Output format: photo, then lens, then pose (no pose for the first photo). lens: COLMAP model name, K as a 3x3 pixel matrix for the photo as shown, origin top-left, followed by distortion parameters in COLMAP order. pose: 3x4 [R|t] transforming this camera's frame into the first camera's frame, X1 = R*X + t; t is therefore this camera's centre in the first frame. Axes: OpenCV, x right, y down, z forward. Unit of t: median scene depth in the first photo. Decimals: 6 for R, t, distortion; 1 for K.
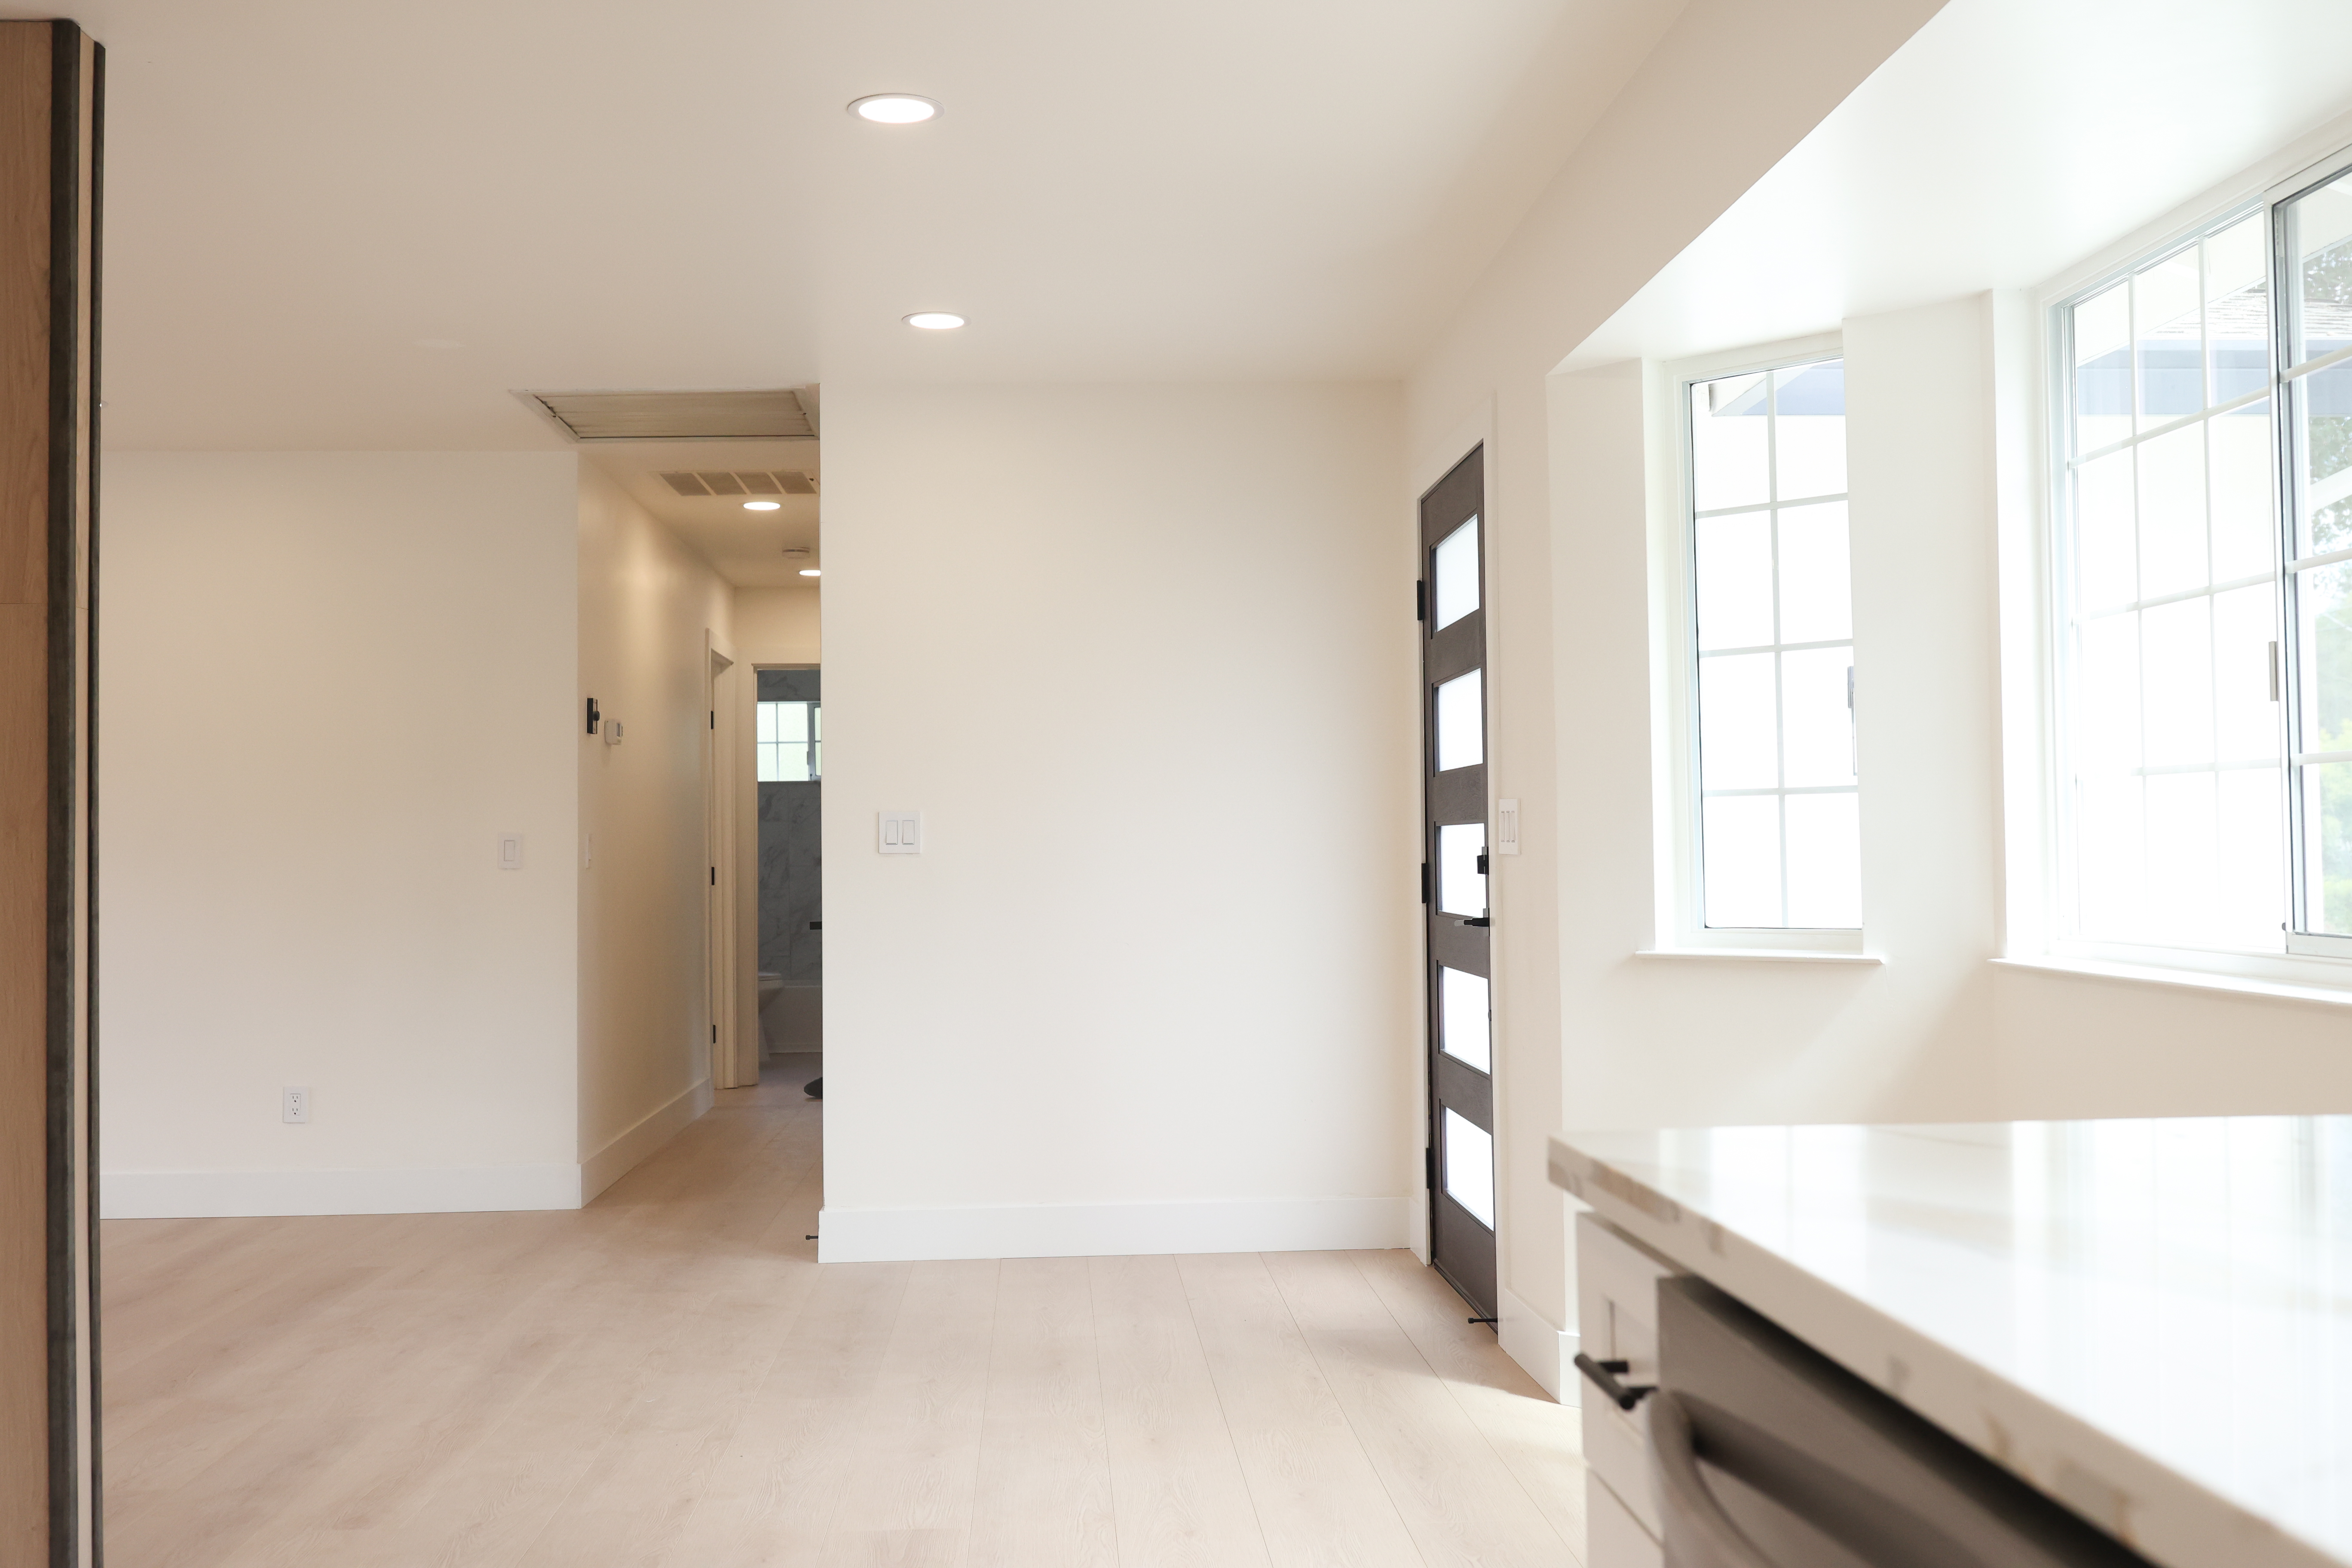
lens RADIAL K [[2266.7, 0, 1176.4], [0, 2266.7, 779.4], [0, 0, 1]] dist [0.002311, 0.000000]
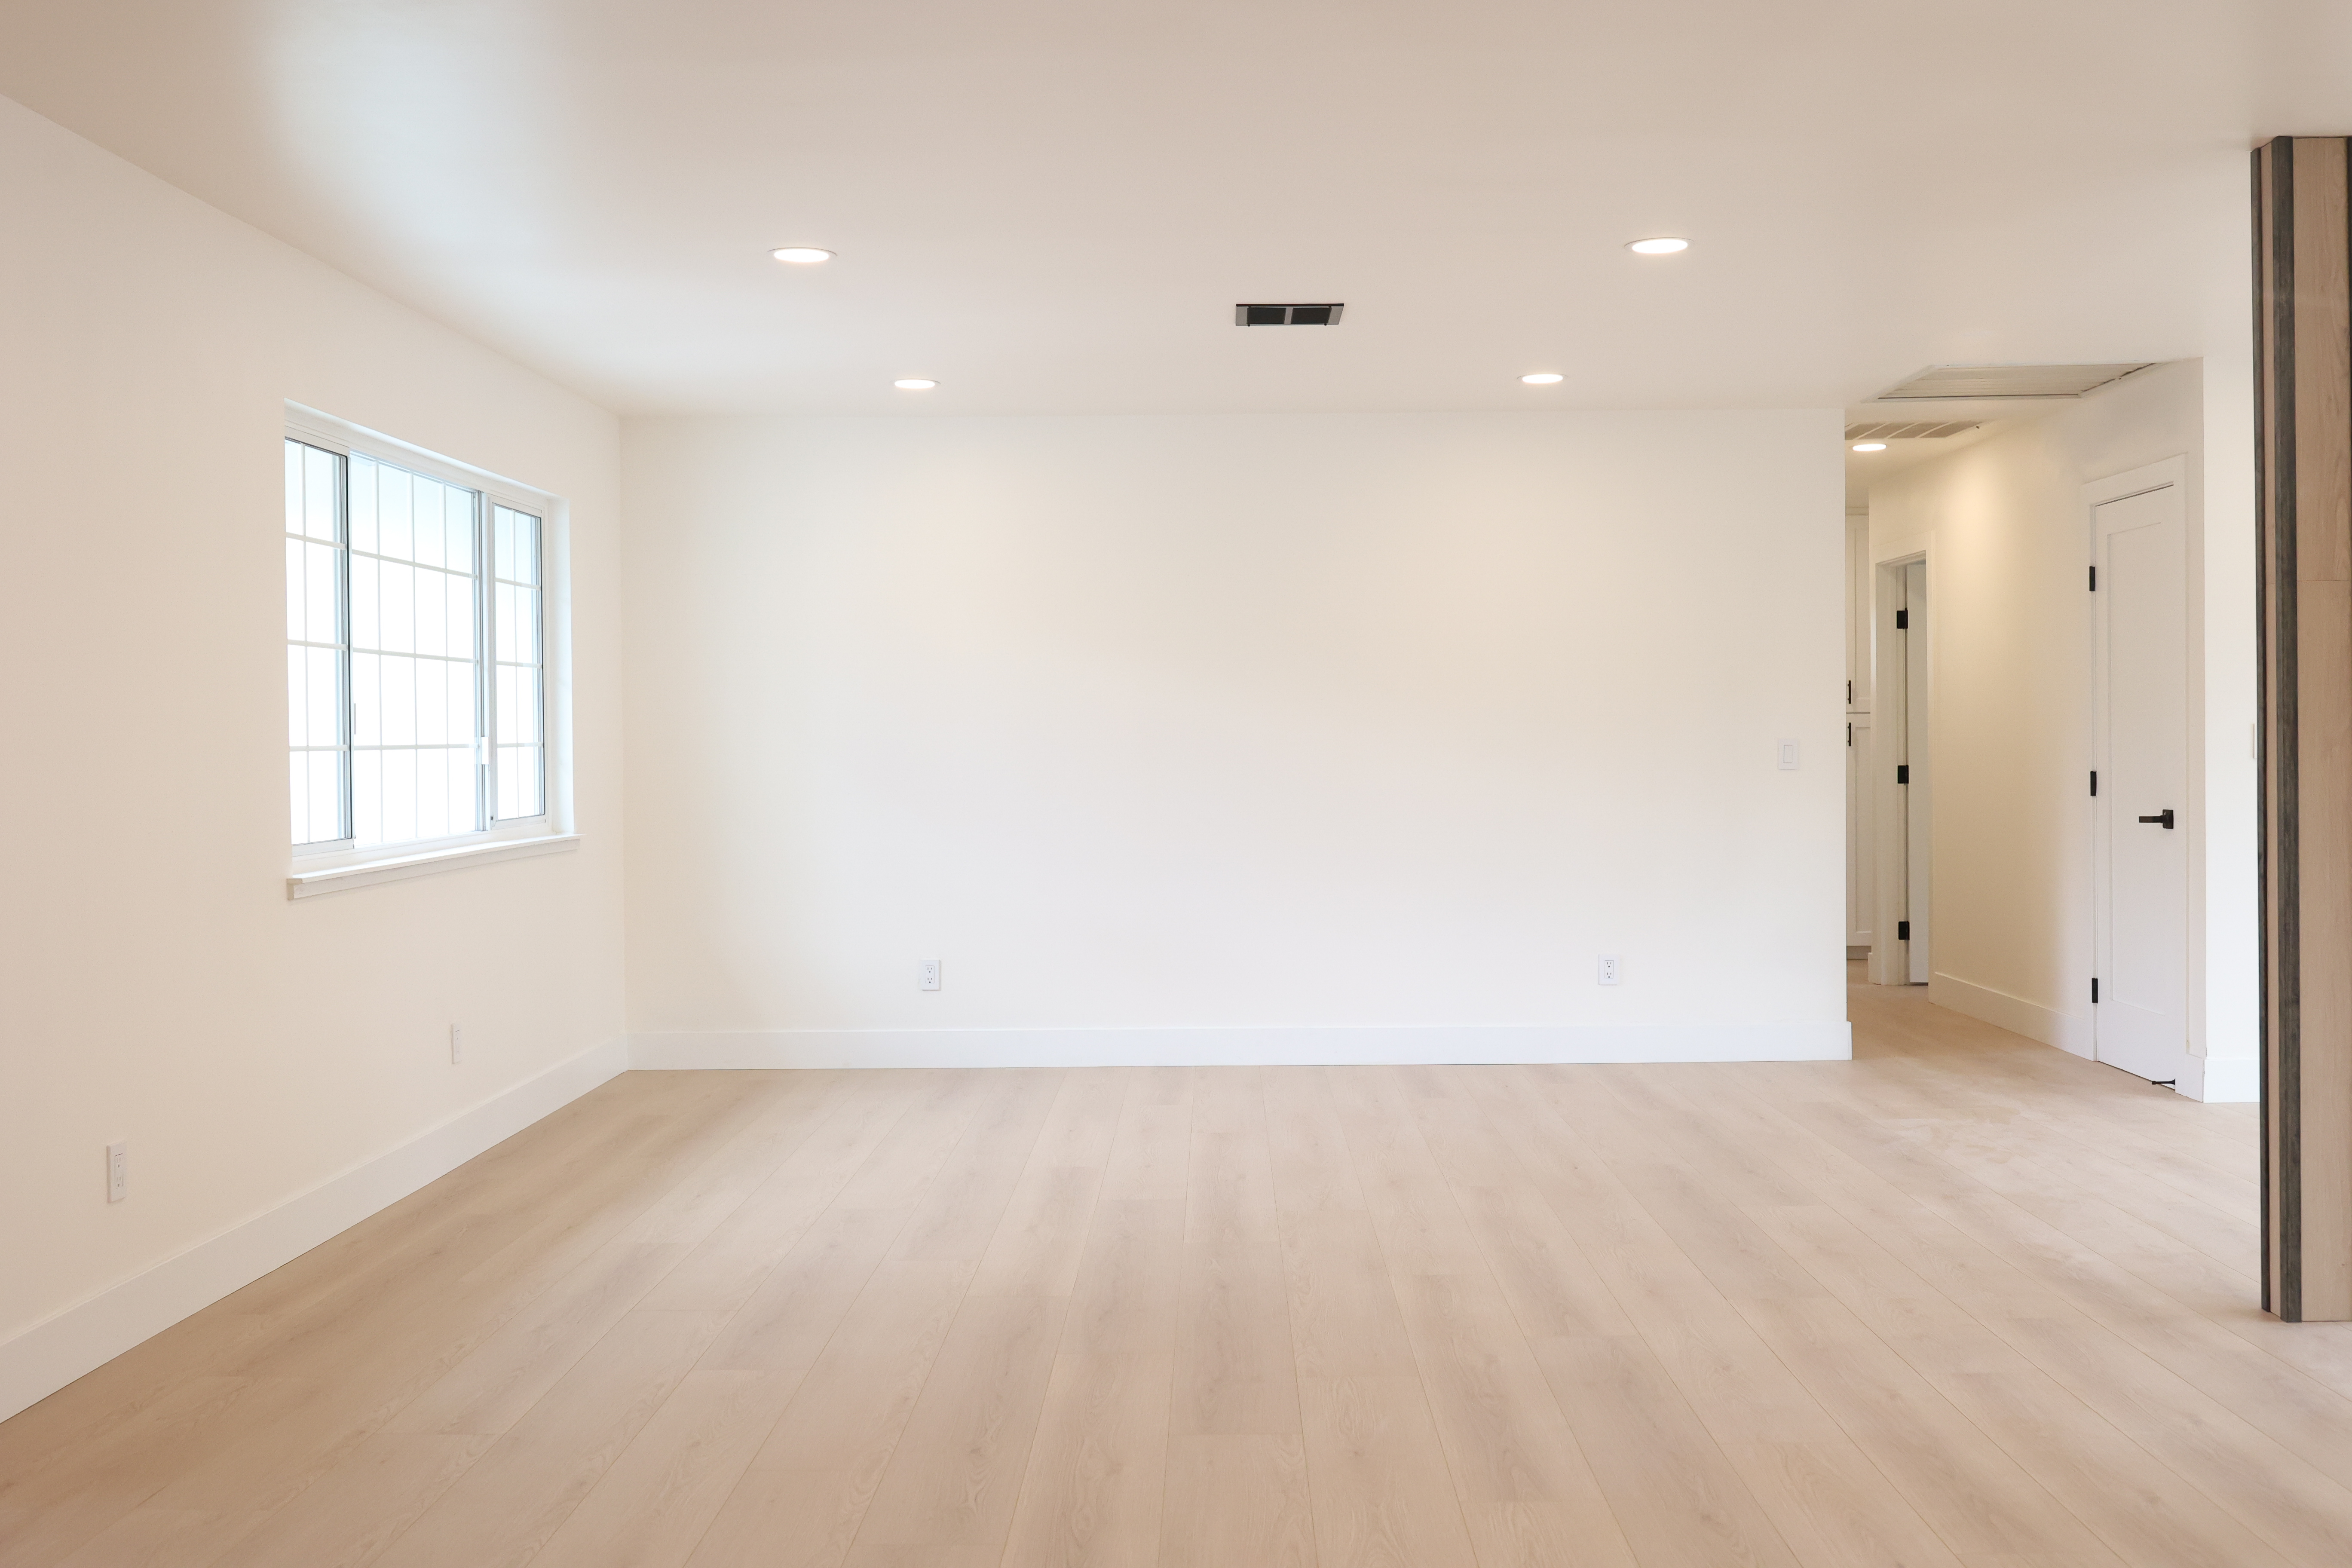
lens RADIAL K [[2266.7, 0, 1176.2], [0, 2266.7, 781.6], [0, 0, 1]] dist [0.002311, 0.000000]
pose [[0.995412, -0.003784, -0.095605, -0.499524], [0.008535, 0.998746, 0.049330, -0.014474], [0.095299, -0.049920, 0.994196, -0.189335]]
